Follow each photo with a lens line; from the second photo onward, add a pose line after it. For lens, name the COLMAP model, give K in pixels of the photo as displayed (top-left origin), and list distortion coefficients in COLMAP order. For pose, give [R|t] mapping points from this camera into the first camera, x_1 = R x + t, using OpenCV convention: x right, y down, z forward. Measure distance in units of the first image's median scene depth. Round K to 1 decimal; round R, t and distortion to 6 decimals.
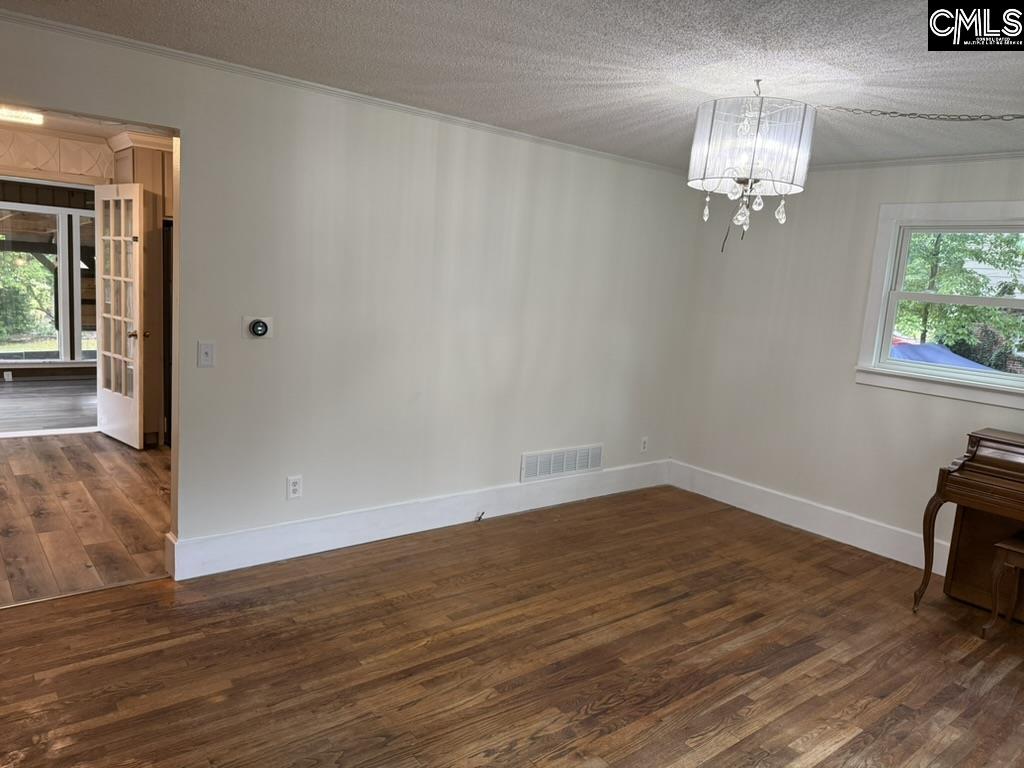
lens RADIAL K [[716.0, 0, 504.1], [0, 716.0, 386.0], [0, 0, 1]] dist [0.053350, -0.080176]
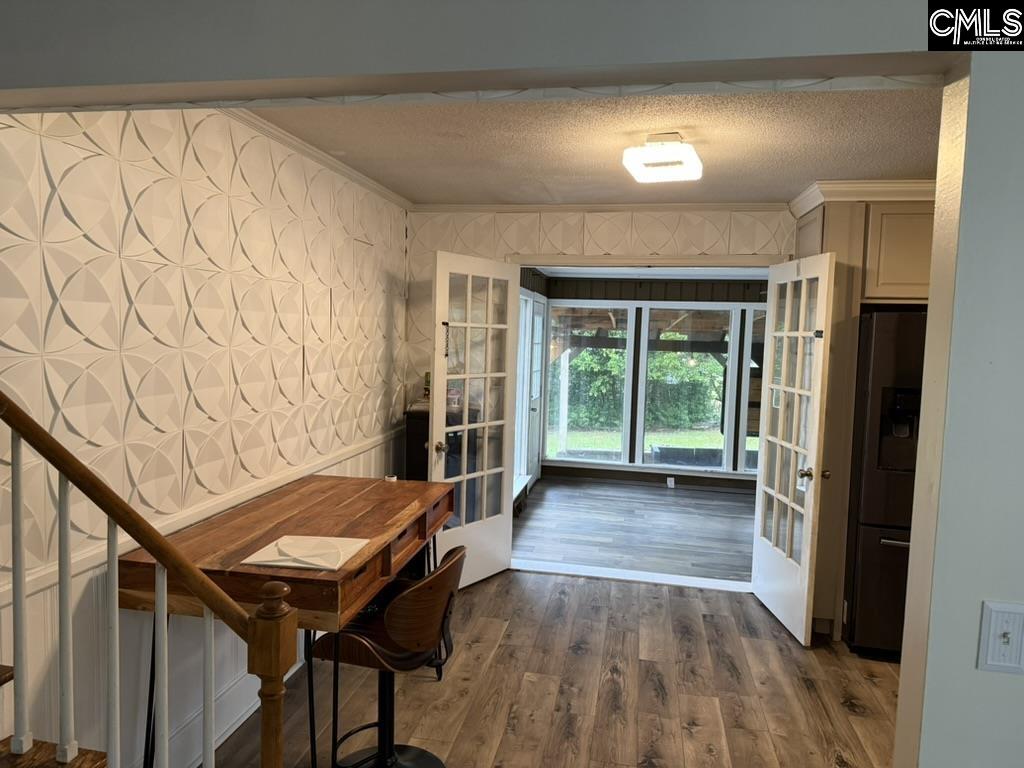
lens RADIAL K [[716.0, 0, 504.1], [0, 716.0, 386.0], [0, 0, 1]] dist [0.053350, -0.080176]
pose [[0.649955, 0.004434, -0.759960, -0.182554], [-0.097187, 0.992257, -0.077330, -0.071738], [0.753733, 0.124119, 0.645354, 0.336452]]
